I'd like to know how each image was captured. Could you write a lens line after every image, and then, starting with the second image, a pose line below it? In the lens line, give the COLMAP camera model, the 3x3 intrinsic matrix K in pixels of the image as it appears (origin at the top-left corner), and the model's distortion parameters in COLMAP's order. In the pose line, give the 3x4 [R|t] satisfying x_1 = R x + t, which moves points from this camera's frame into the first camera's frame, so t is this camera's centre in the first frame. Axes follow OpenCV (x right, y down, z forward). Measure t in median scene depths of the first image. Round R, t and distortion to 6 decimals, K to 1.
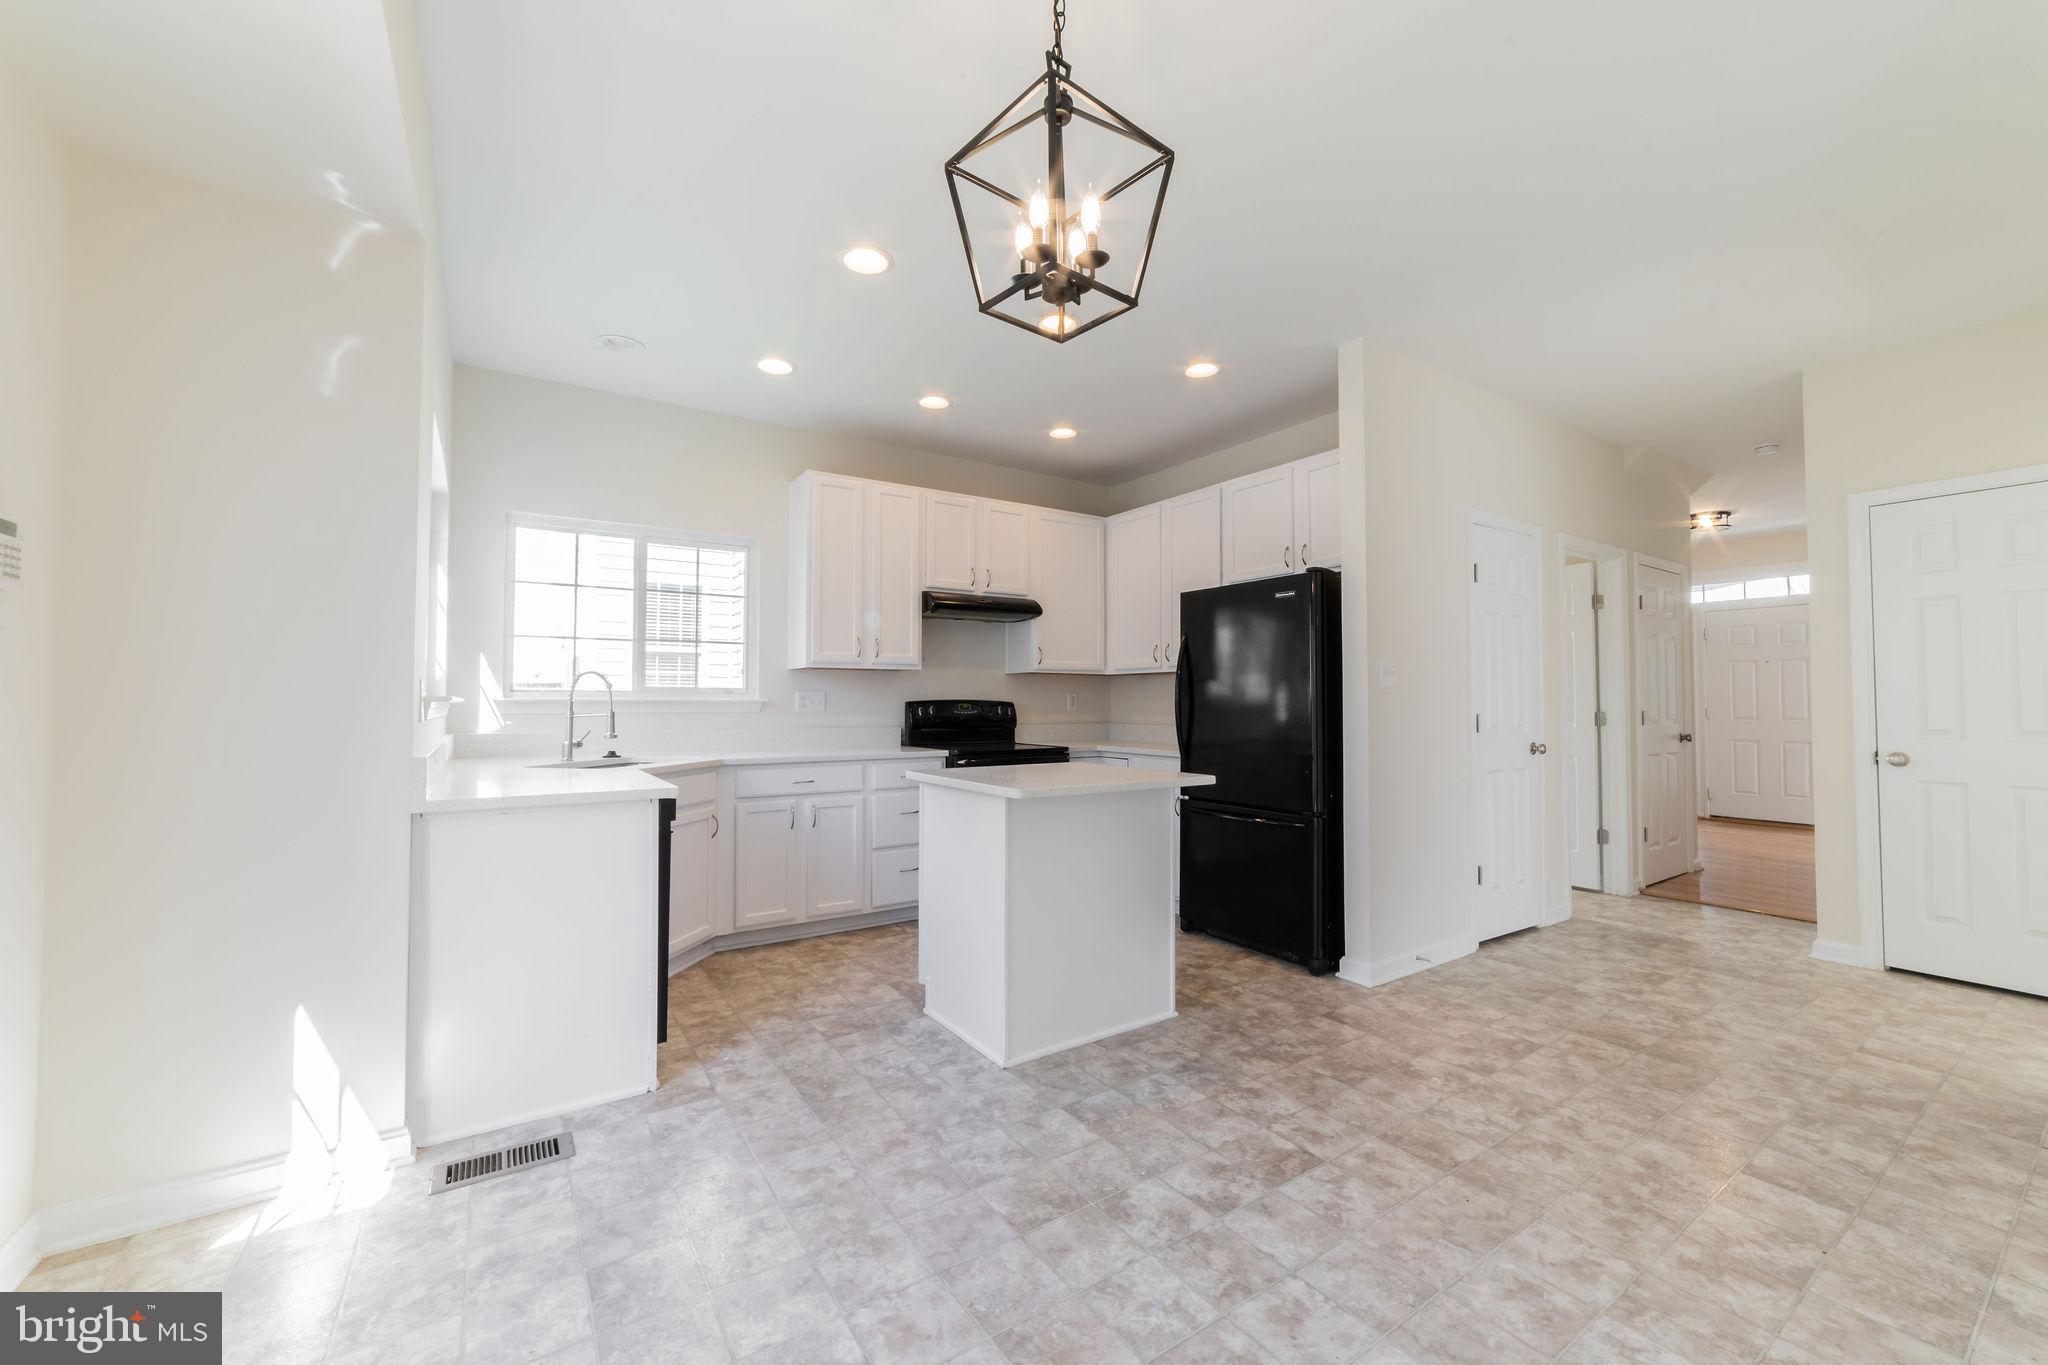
lens RADIAL K [[797.0, 0, 1020.6], [0, 797.0, 679.8], [0, 0, 1]] dist [-0.021993, 0.007848]
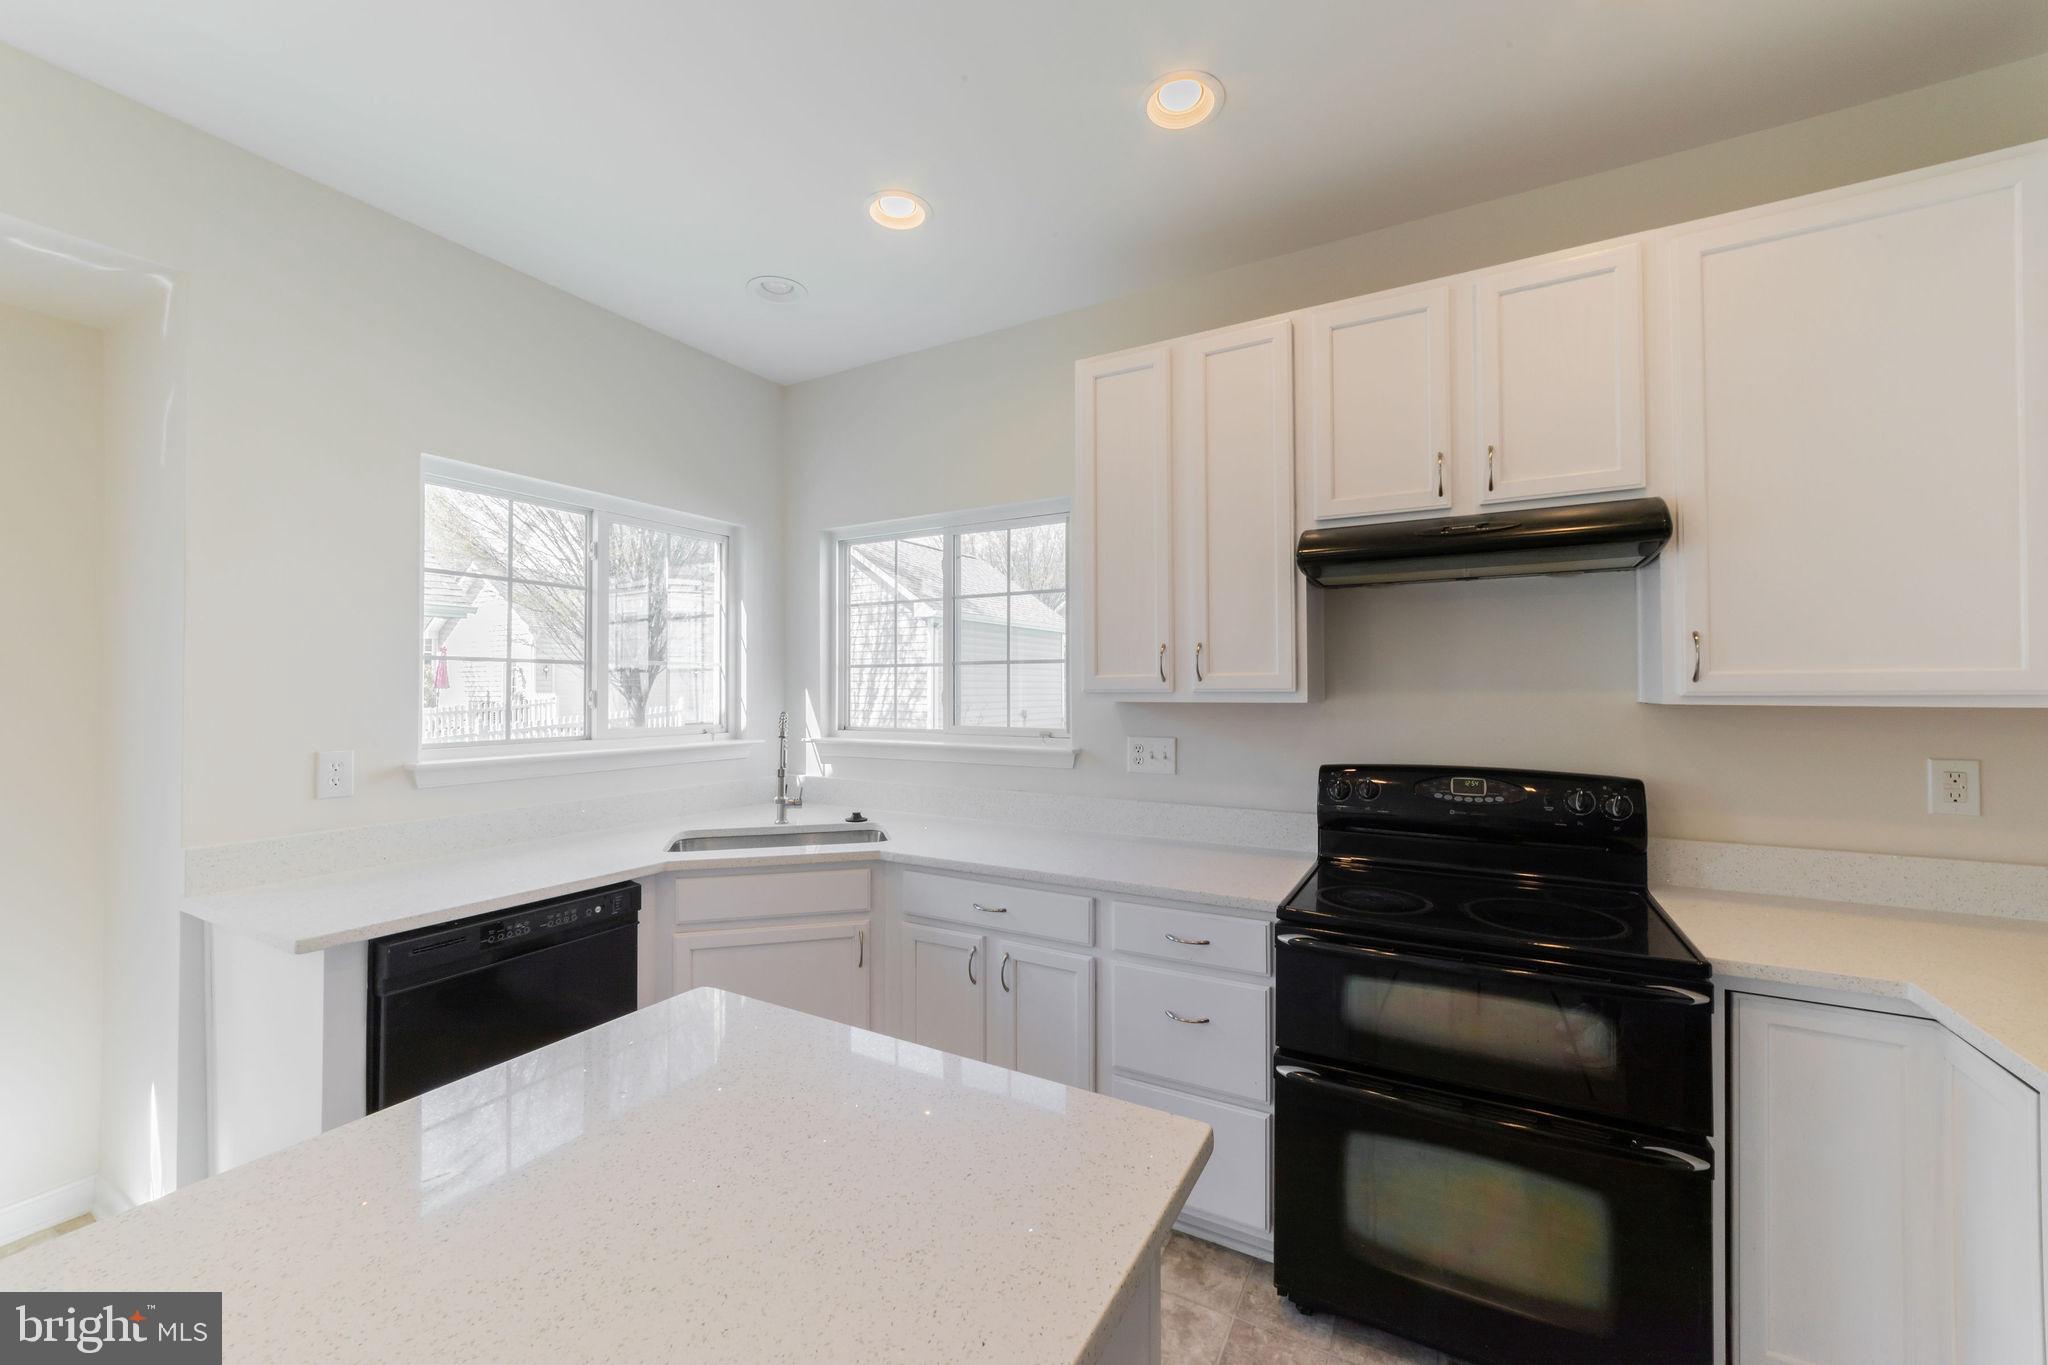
lens RADIAL K [[797.0, 0, 1020.6], [0, 797.0, 679.8], [0, 0, 1]] dist [-0.021993, 0.007848]
pose [[0.452951, -0.010014, -0.891479, 0.251242], [0.027026, 0.999632, 0.002503, -0.037297], [0.891126, -0.025227, 0.453055, 0.764888]]
